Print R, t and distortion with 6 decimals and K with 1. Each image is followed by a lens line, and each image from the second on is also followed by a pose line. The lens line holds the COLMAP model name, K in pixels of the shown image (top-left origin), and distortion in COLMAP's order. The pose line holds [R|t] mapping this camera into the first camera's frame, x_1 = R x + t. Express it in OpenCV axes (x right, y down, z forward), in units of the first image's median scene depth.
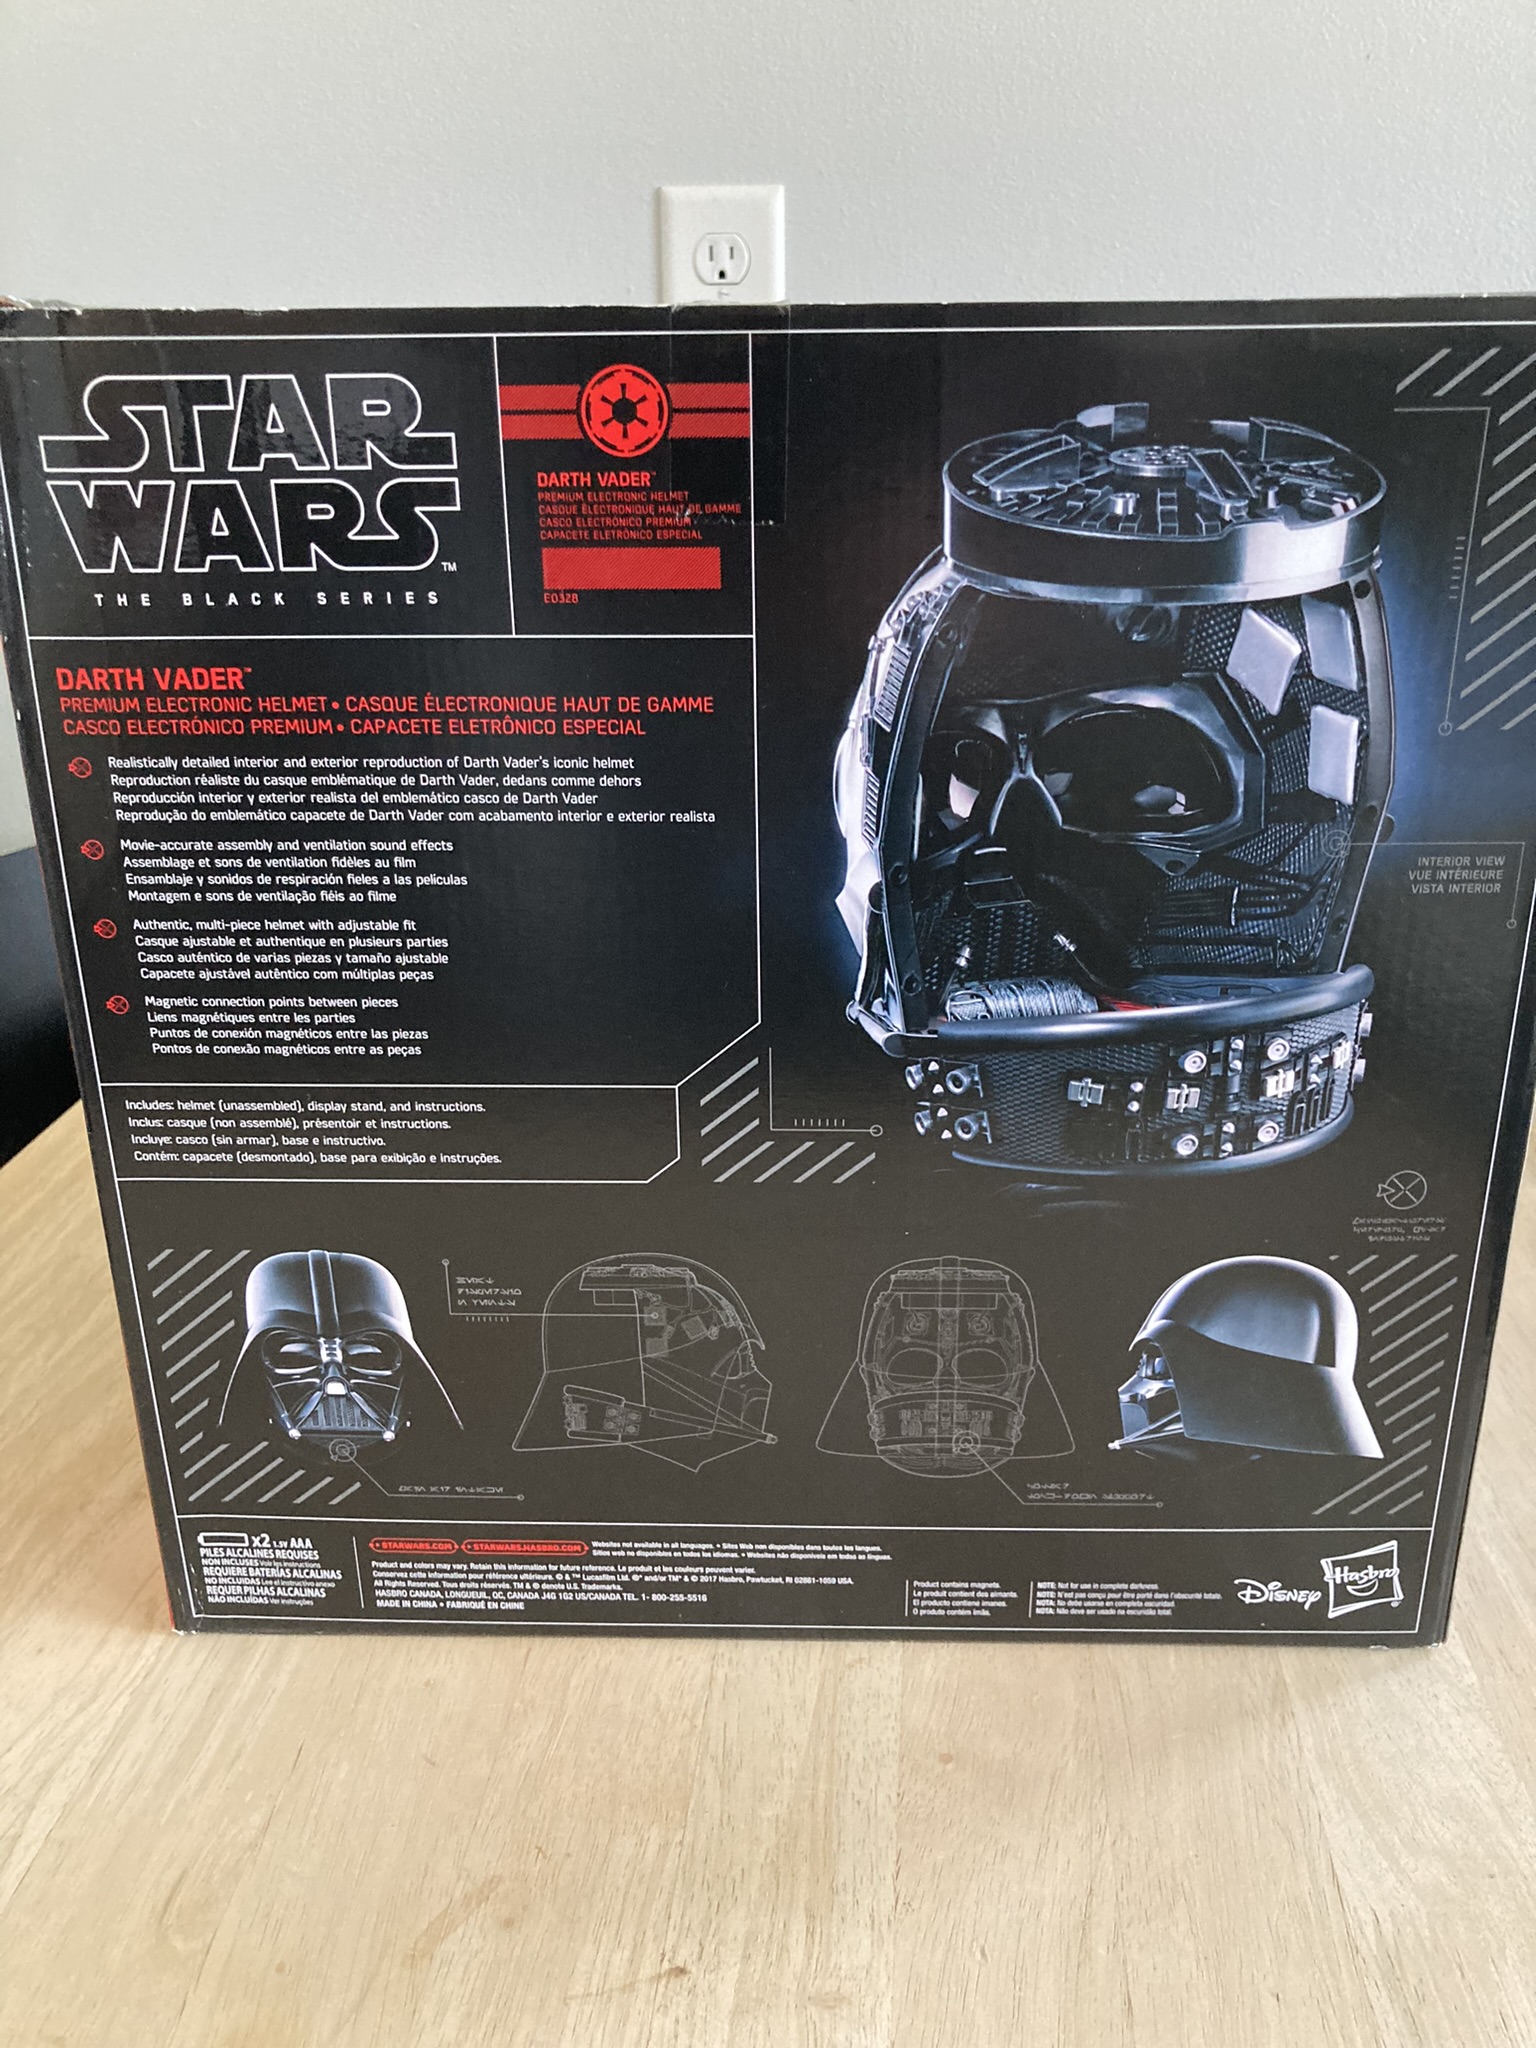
lens RADIAL K [[1704.9, 0, 782.8], [0, 1704.9, 1024.2], [0, 0, 1]] dist [0.031541, -0.024814]
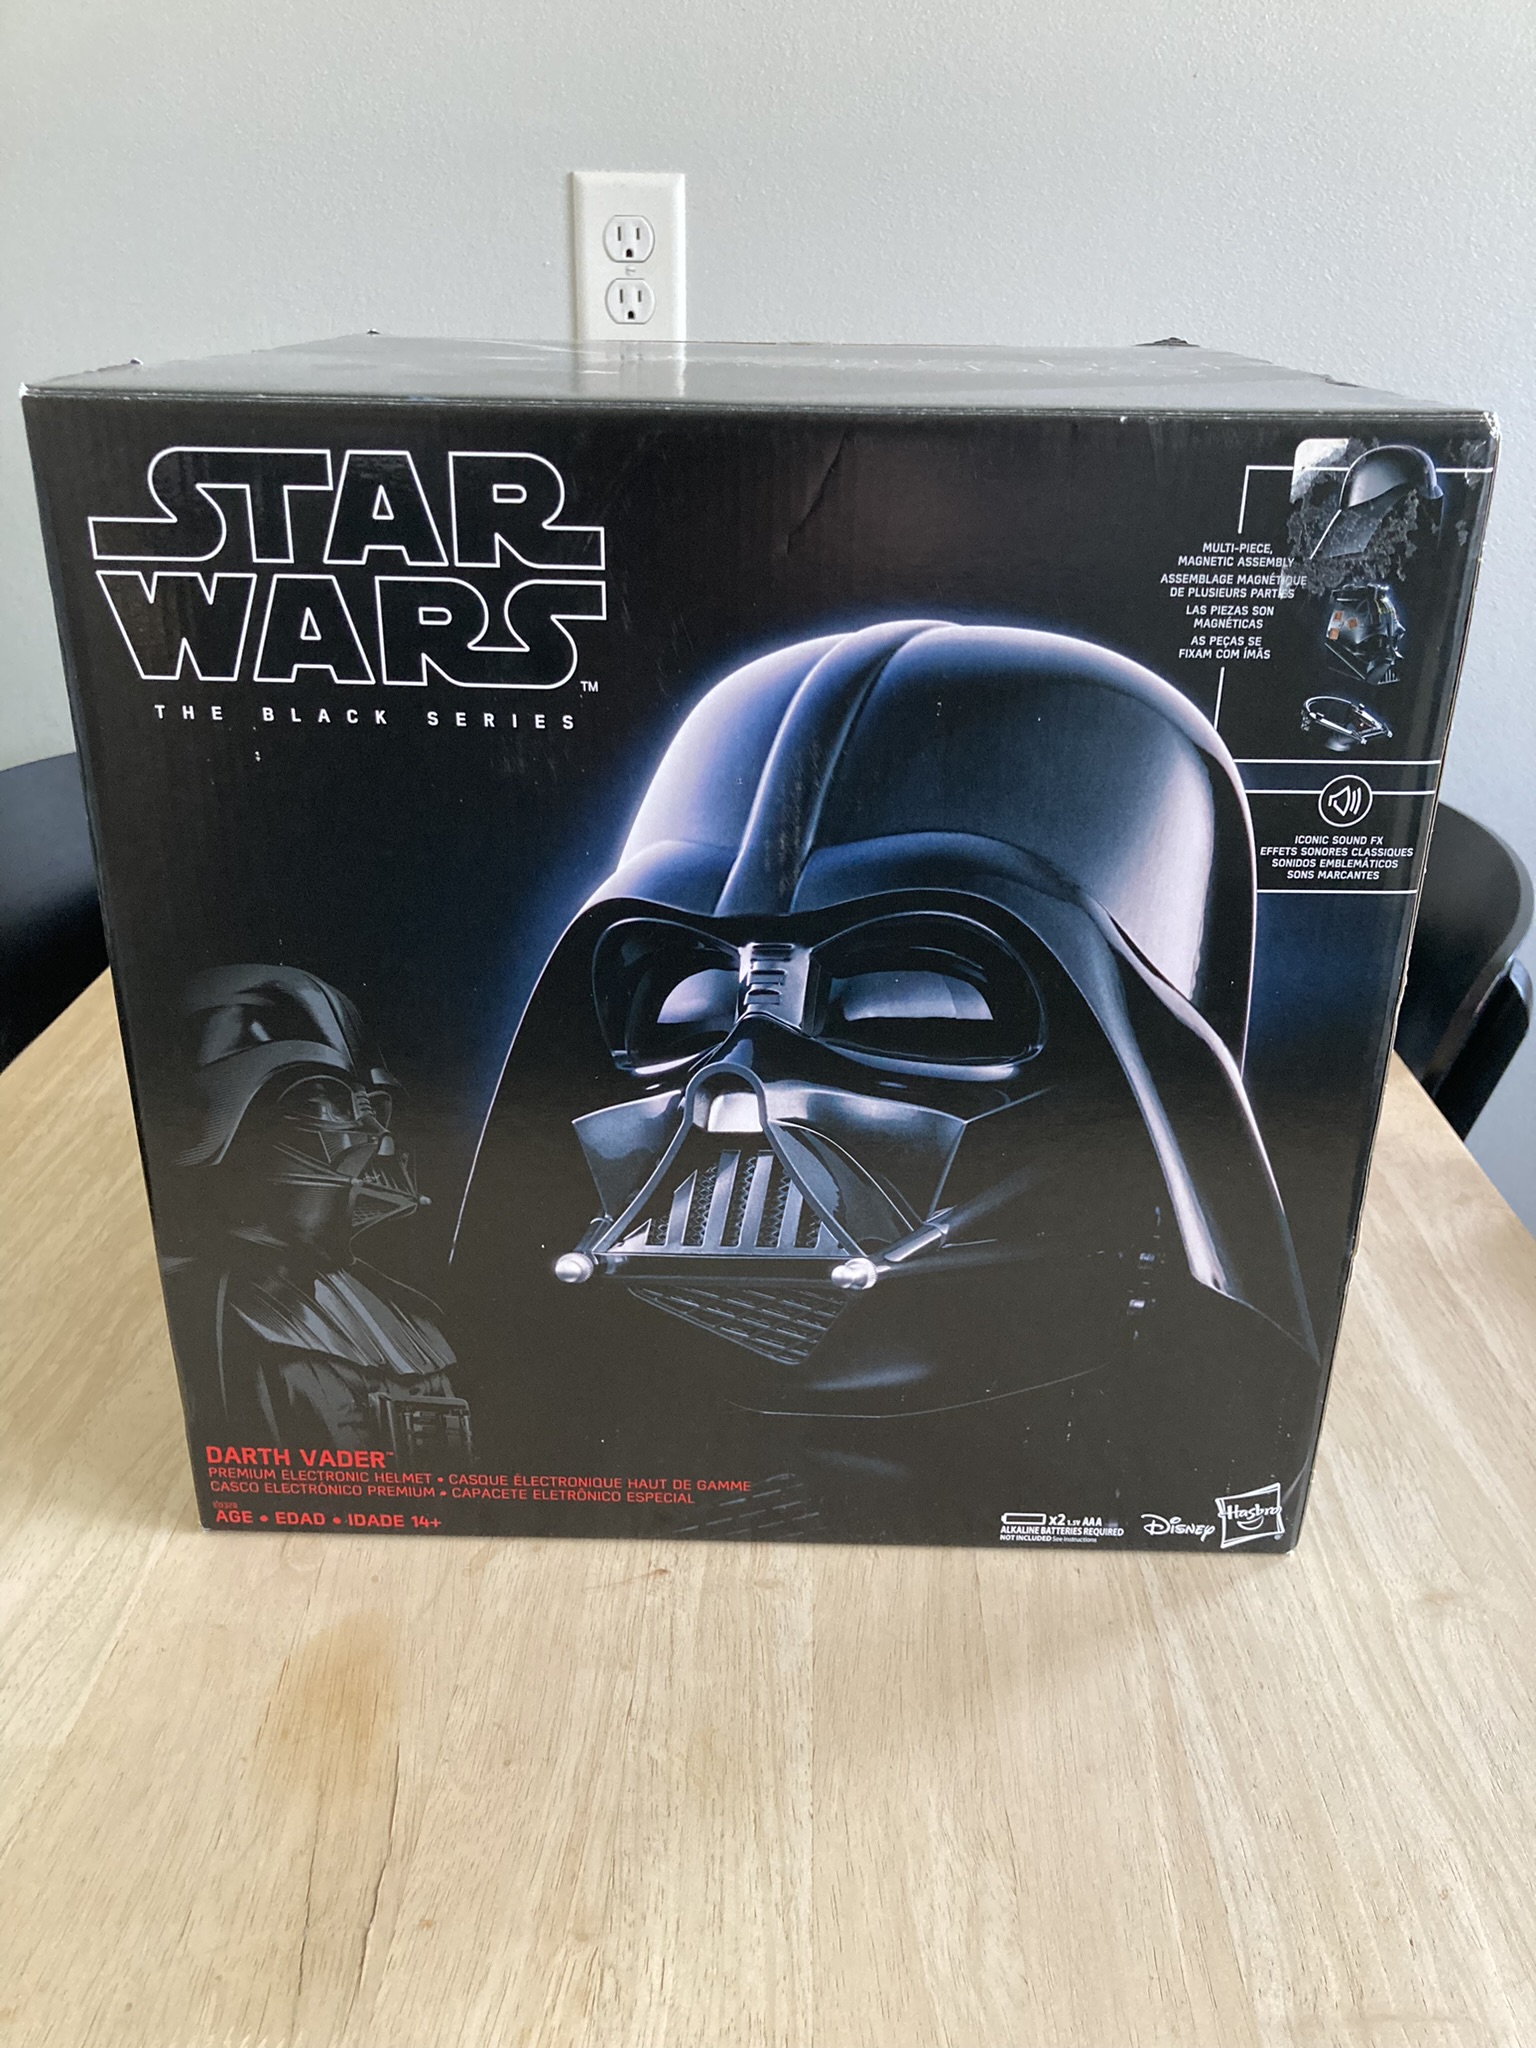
lens RADIAL K [[1704.9, 0, 772.4], [0, 1704.9, 1025.3], [0, 0, 1]] dist [0.031541, -0.024814]
pose [[0.998131, -0.015432, 0.059122, -0.045661], [0.012817, 0.998934, 0.044347, 0.042778], [-0.059743, -0.043507, 0.997265, -0.381116]]
